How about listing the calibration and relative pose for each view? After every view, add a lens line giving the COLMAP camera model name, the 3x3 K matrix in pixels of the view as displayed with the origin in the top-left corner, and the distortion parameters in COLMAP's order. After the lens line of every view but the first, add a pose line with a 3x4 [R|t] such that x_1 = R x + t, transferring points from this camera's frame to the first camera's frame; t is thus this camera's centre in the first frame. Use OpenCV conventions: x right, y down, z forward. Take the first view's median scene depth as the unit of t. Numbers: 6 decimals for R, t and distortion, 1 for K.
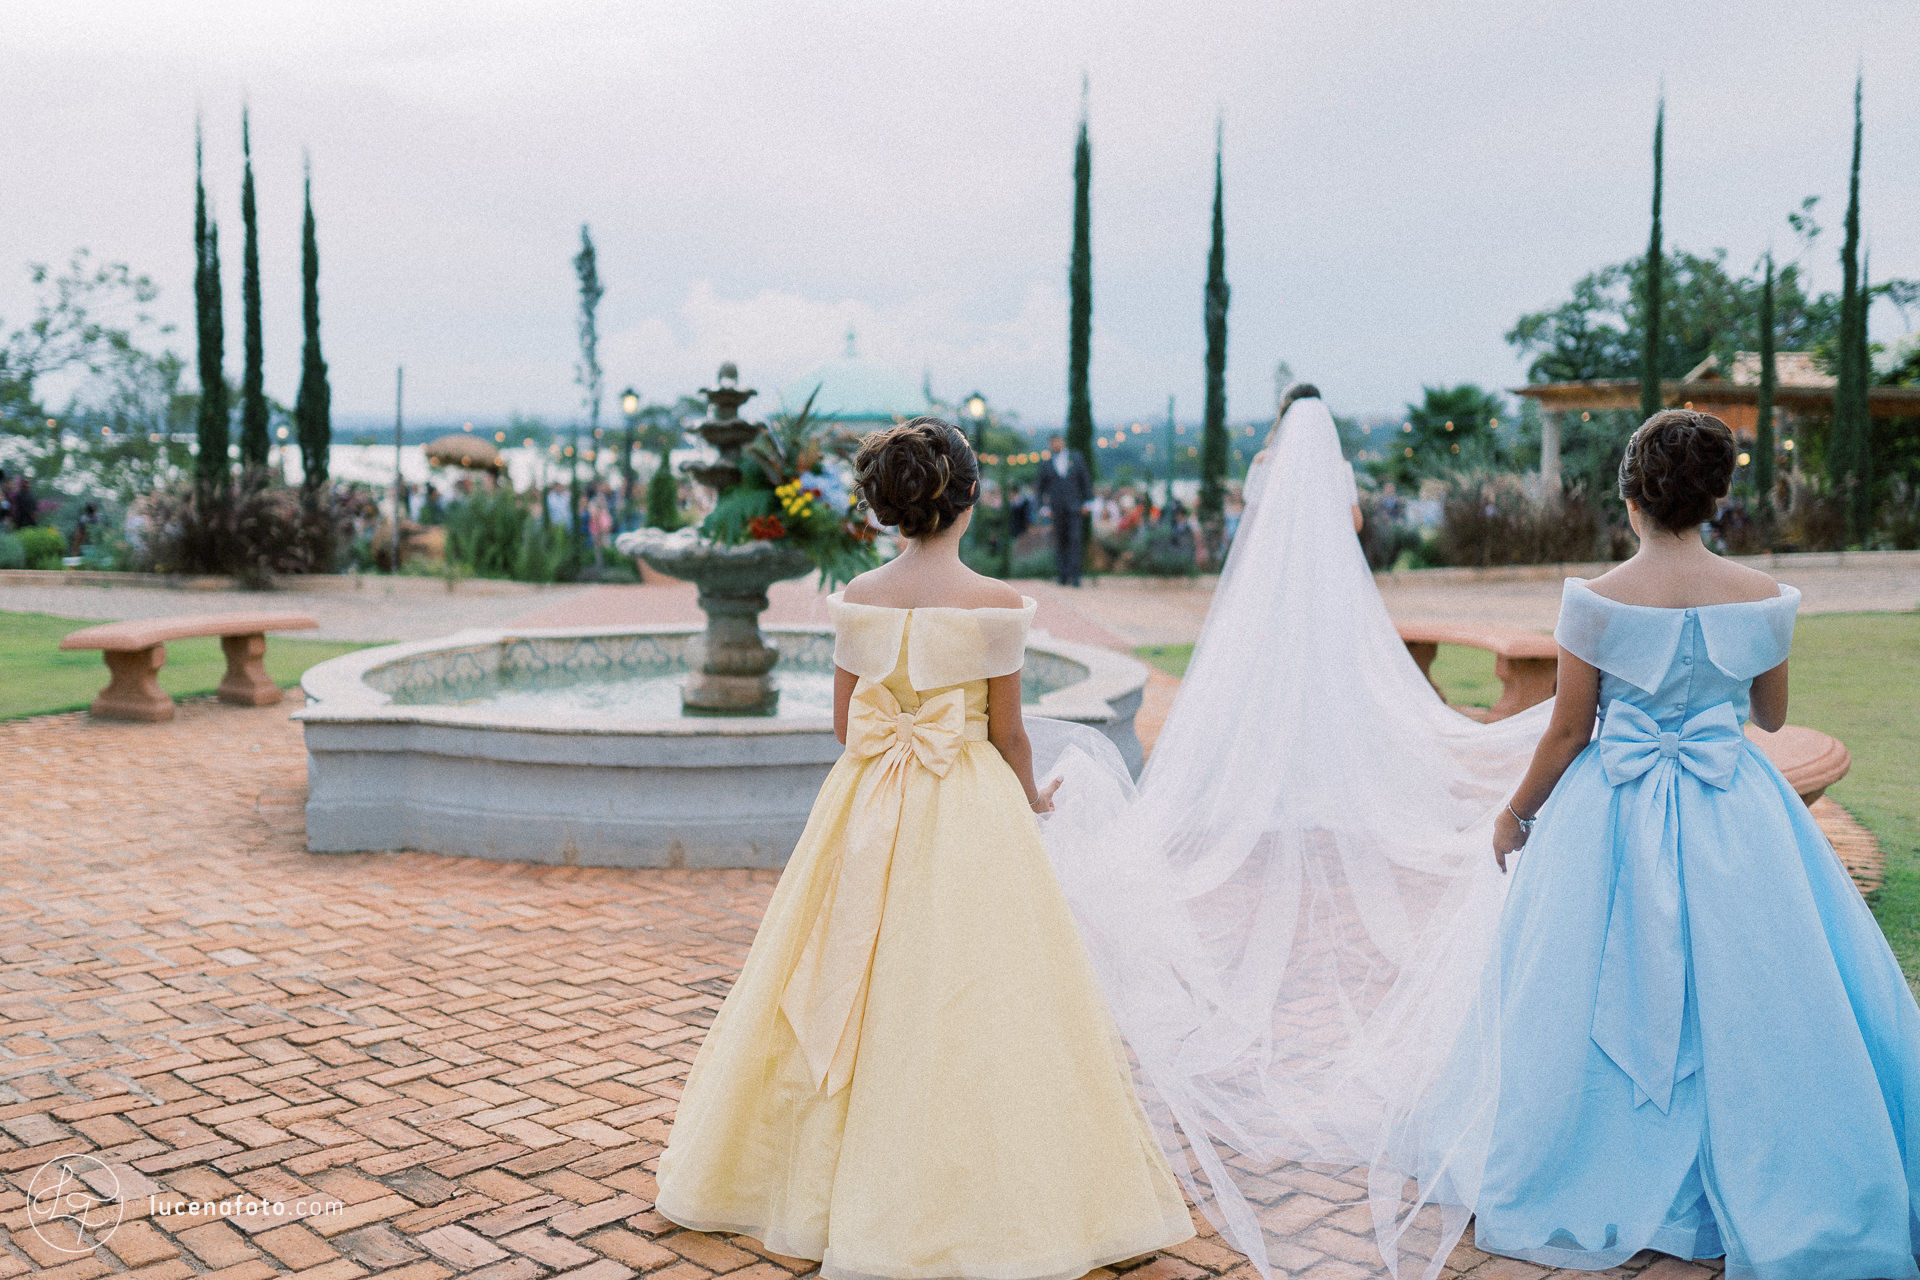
lens RADIAL K [[1801.1, 0, 970.0], [0, 1801.1, 638.8], [0, 0, 1]] dist [0.001003, 0.001545]
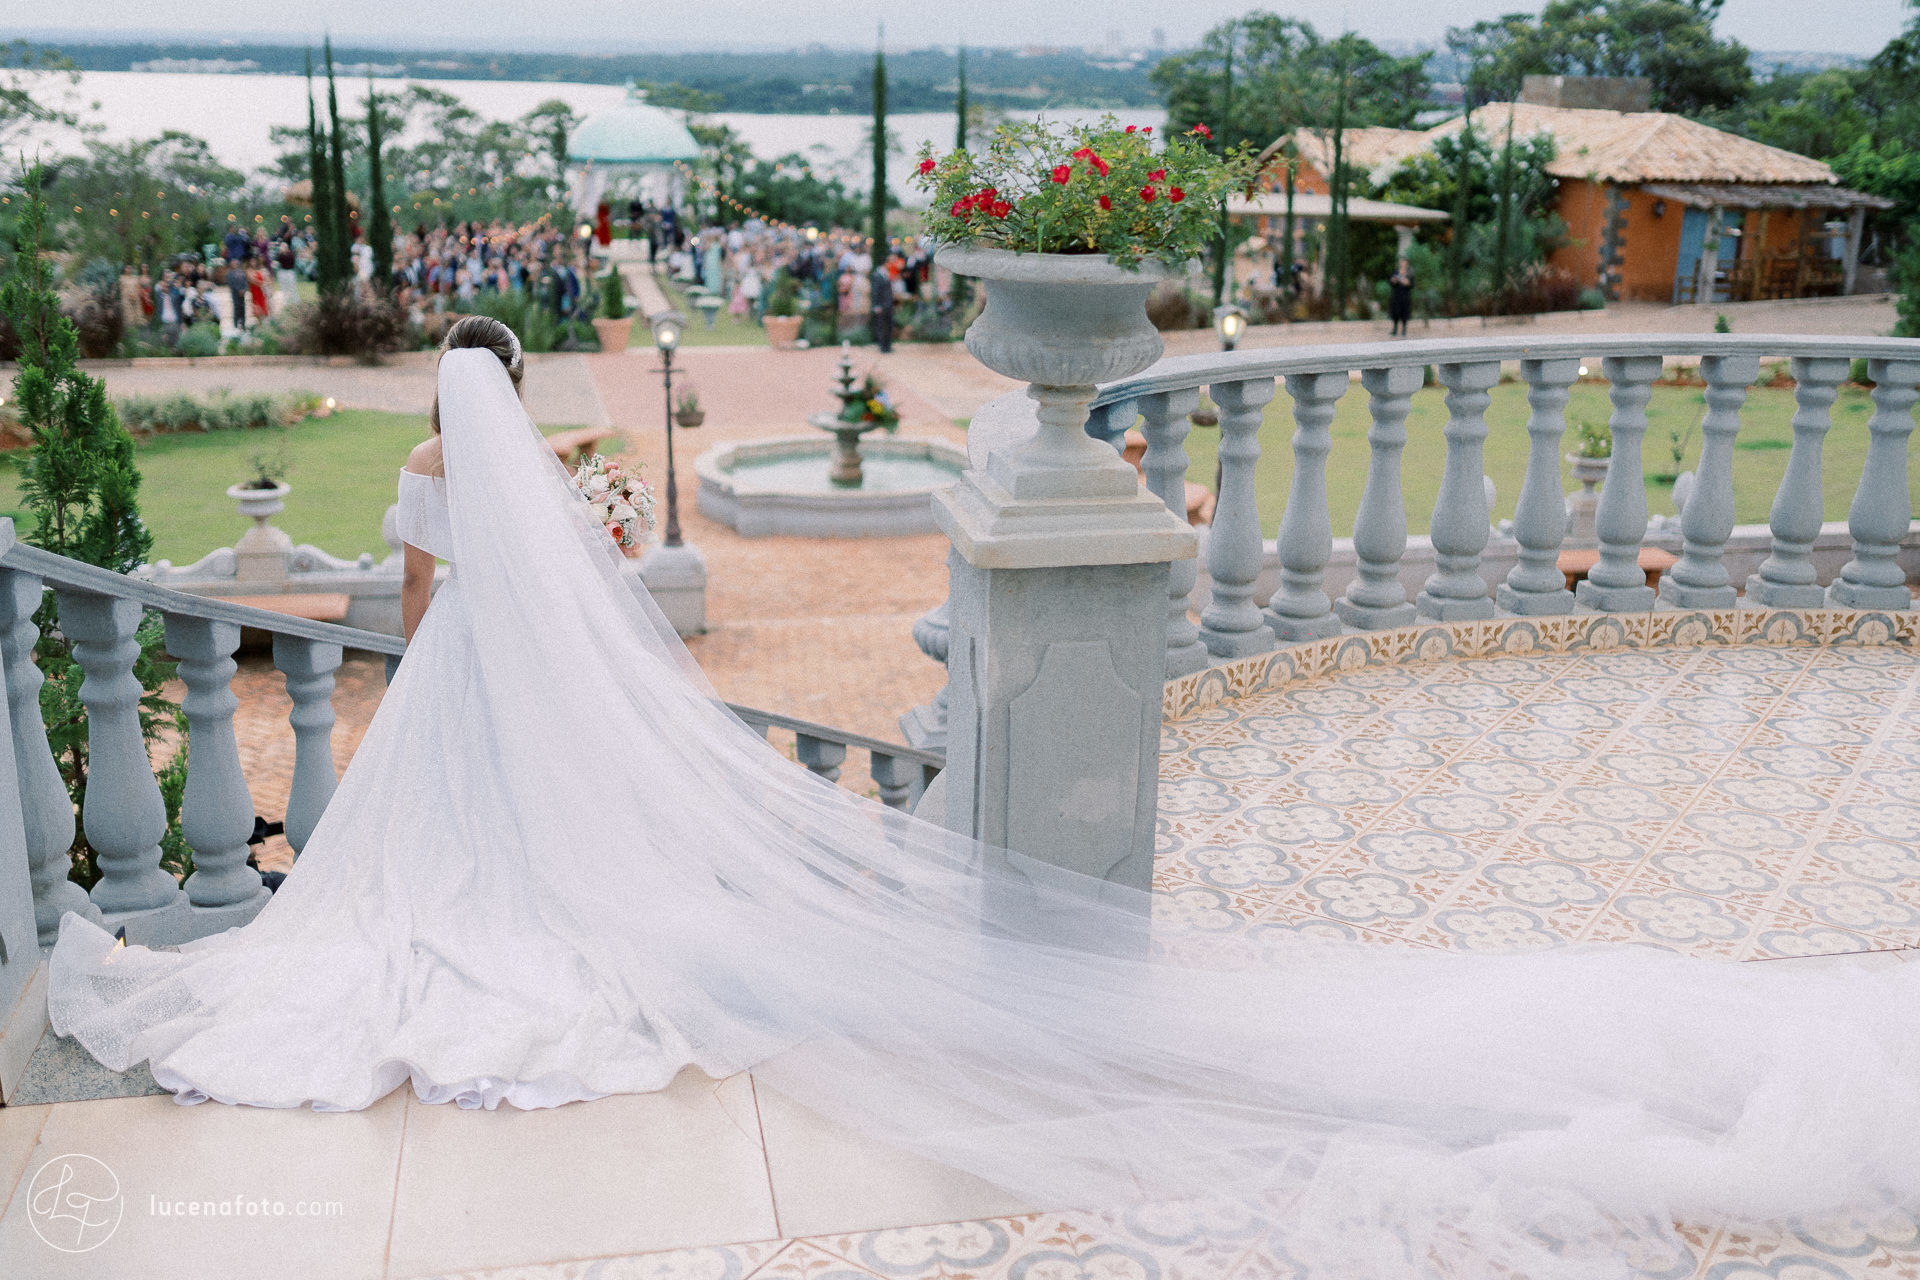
lens RADIAL K [[1801.1, 0, 970.0], [0, 1801.1, 638.8], [0, 0, 1]] dist [0.001003, 0.001545]
pose [[0.982662, -0.042346, 0.180507, -0.175099], [0.005414, 0.979707, 0.200361, -0.105464], [-0.185329, -0.195909, 0.962950, -0.668587]]
